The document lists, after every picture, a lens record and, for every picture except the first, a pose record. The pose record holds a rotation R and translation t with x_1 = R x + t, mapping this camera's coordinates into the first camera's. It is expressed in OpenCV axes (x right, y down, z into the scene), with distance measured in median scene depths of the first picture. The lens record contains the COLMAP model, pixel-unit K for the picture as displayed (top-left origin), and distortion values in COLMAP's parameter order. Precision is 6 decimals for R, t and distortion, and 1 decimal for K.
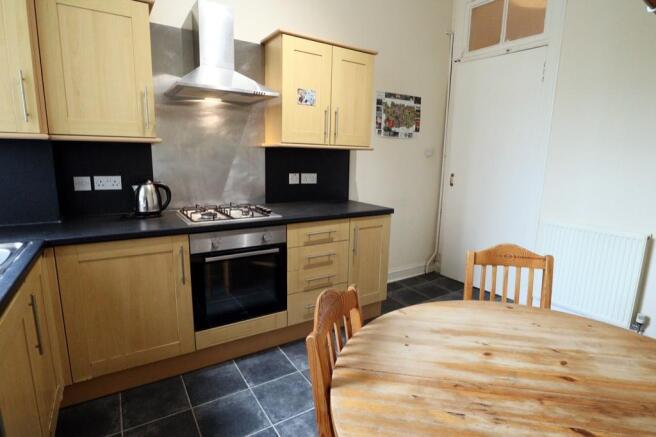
lens RADIAL K [[348.3, 0, 328.0], [0, 348.3, 218.5], [0, 0, 1]] dist [-0.022617, 0.000135]
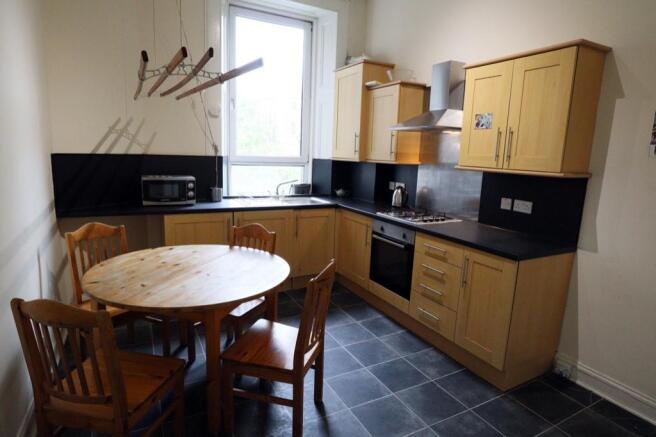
lens RADIAL K [[366.8, 0, 328.0], [0, 366.8, 218.5], [0, 0, 1]] dist [0.001270, 0.000203]
pose [[-0.066383, 0.155060, -0.985672, 1.069117], [-0.218834, 0.961538, 0.166002, -0.157728], [0.973501, 0.226718, -0.029897, 0.662927]]
